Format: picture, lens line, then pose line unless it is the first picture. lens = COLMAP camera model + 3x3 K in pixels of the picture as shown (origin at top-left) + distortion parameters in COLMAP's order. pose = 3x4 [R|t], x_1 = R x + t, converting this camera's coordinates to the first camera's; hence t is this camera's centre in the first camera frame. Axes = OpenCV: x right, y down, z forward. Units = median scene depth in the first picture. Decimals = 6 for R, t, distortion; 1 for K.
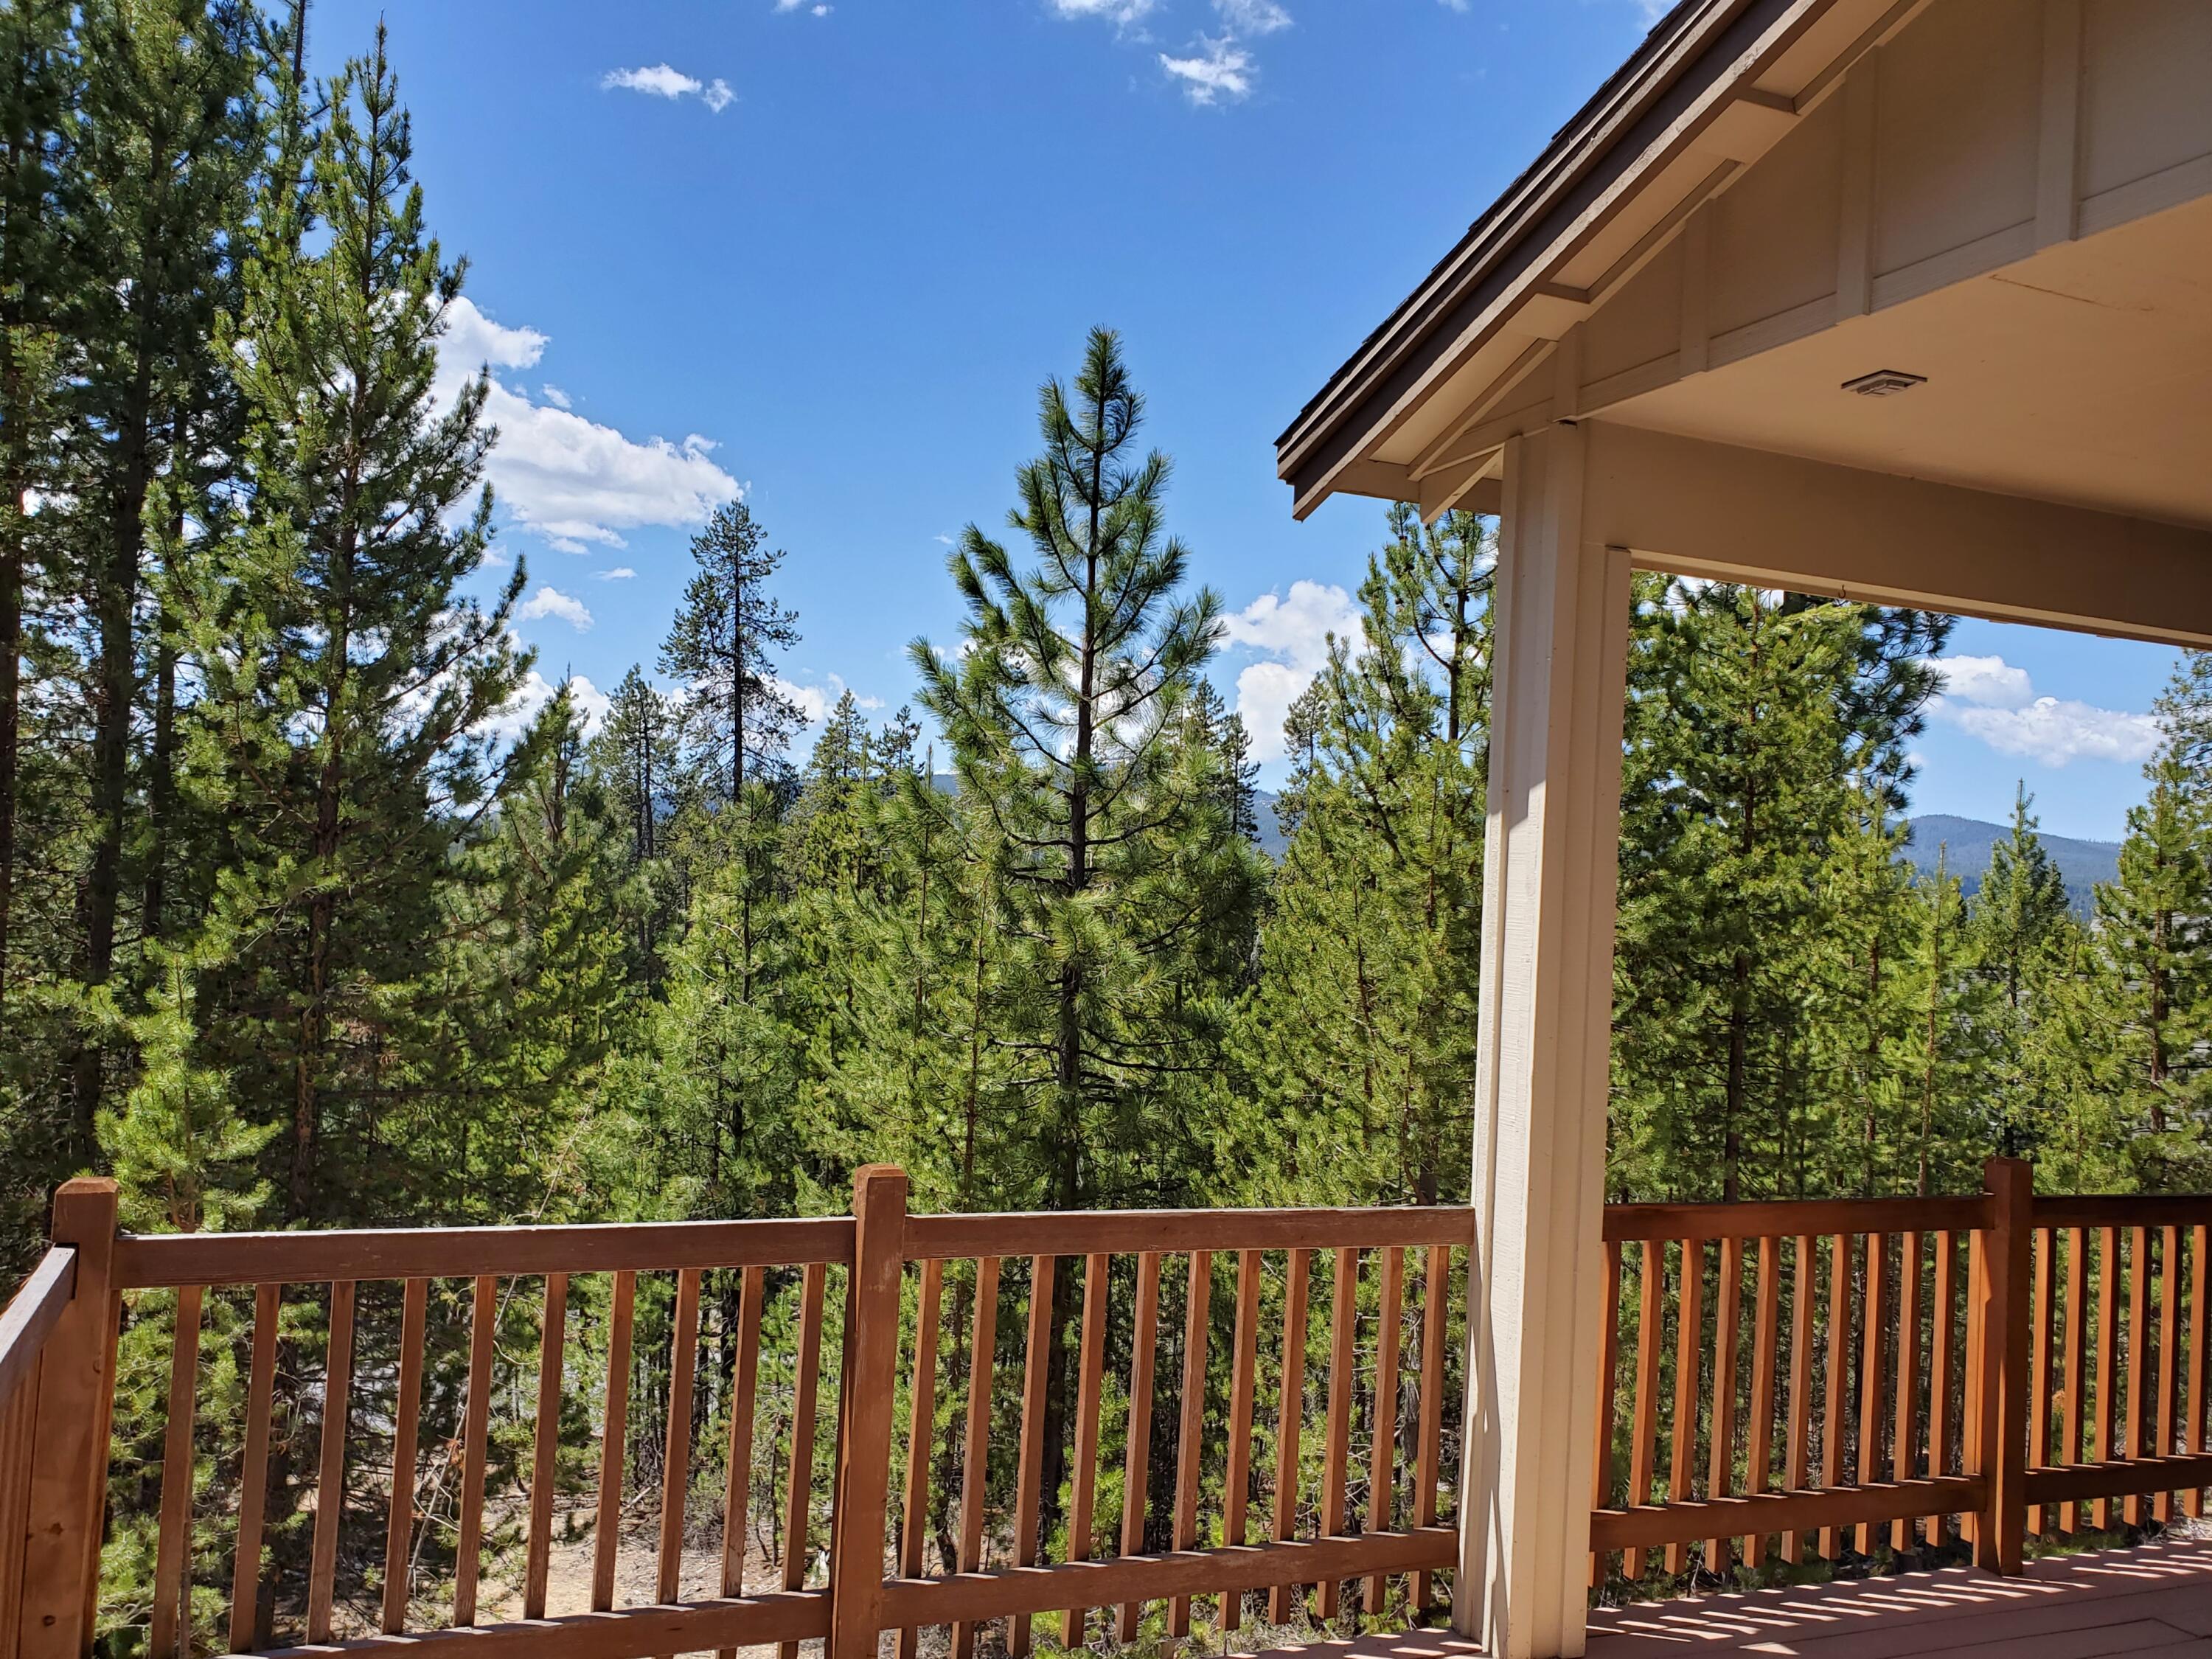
lens RADIAL K [[1964.9, 0, 1061.5], [0, 1964.9, 864.9], [0, 0, 1]] dist [0.053624, -0.090559]
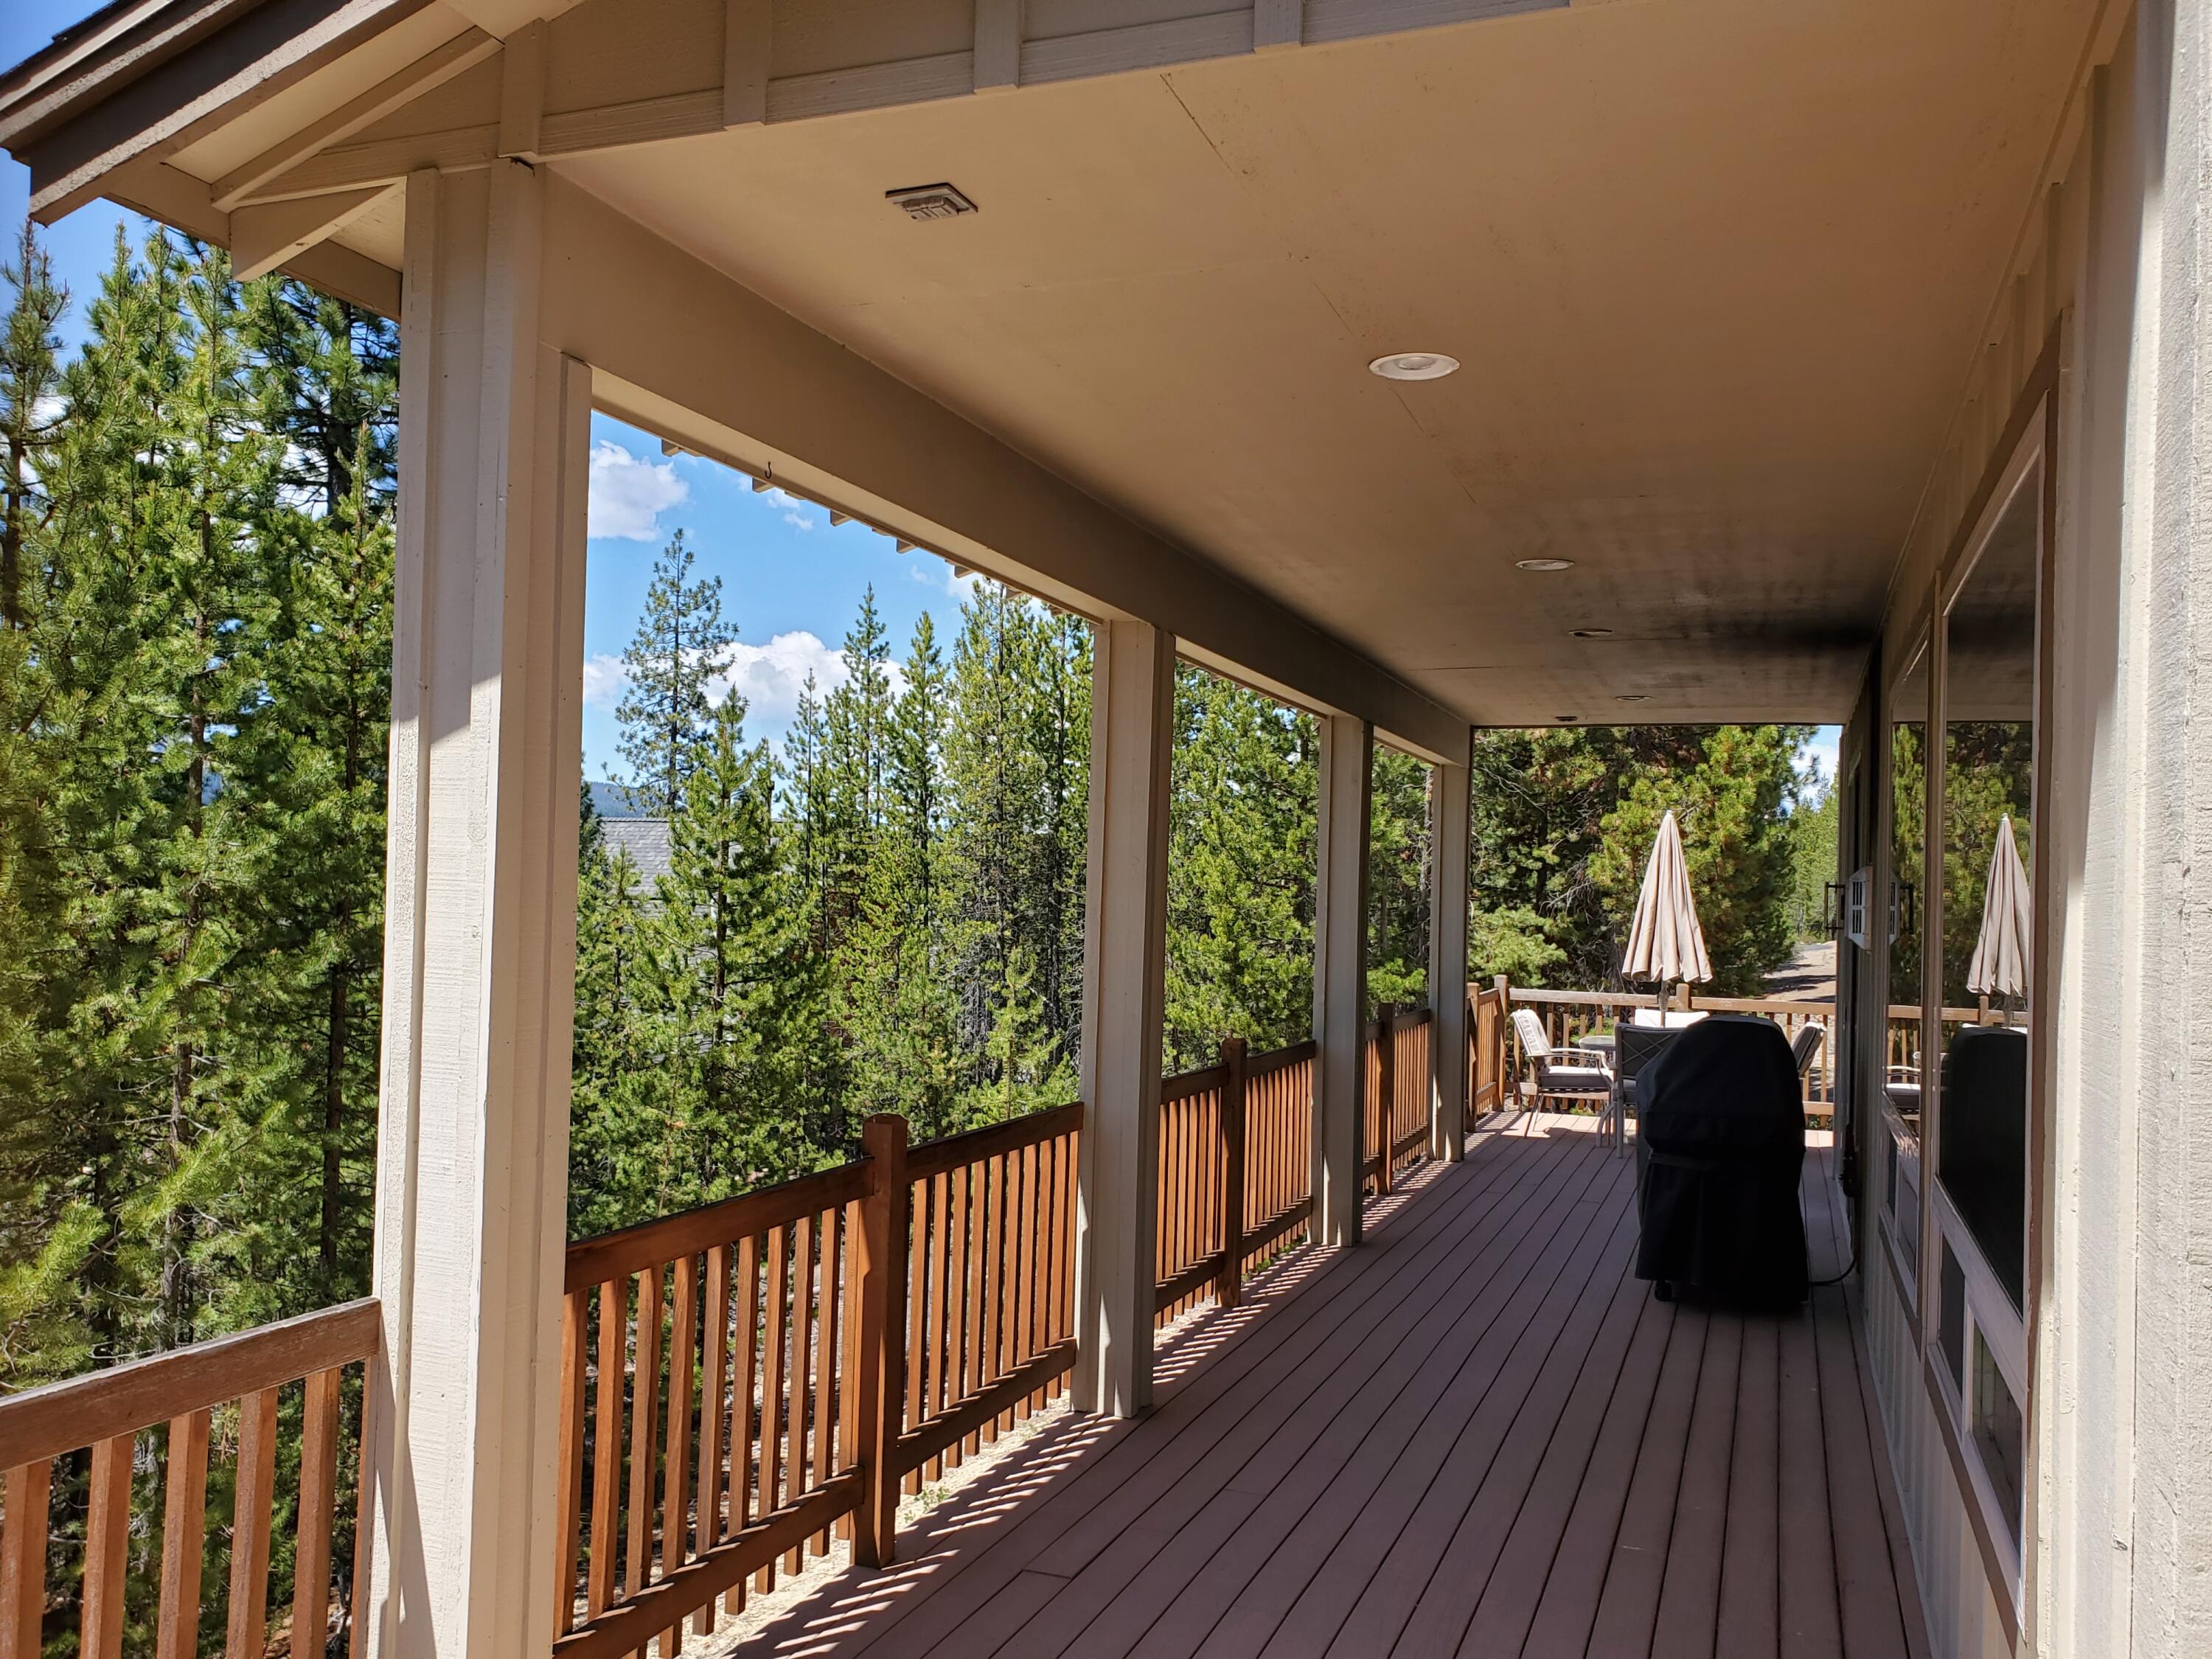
lens RADIAL K [[1798.5, 0, 1077.0], [0, 1798.5, 839.1], [0, 0, 1]] dist [0.031955, 0.003615]
pose [[0.675520, -0.016236, 0.737163, -0.040036], [-0.000118, 0.999755, 0.022128, 0.000695], [-0.737342, -0.015035, 0.675352, 0.190211]]
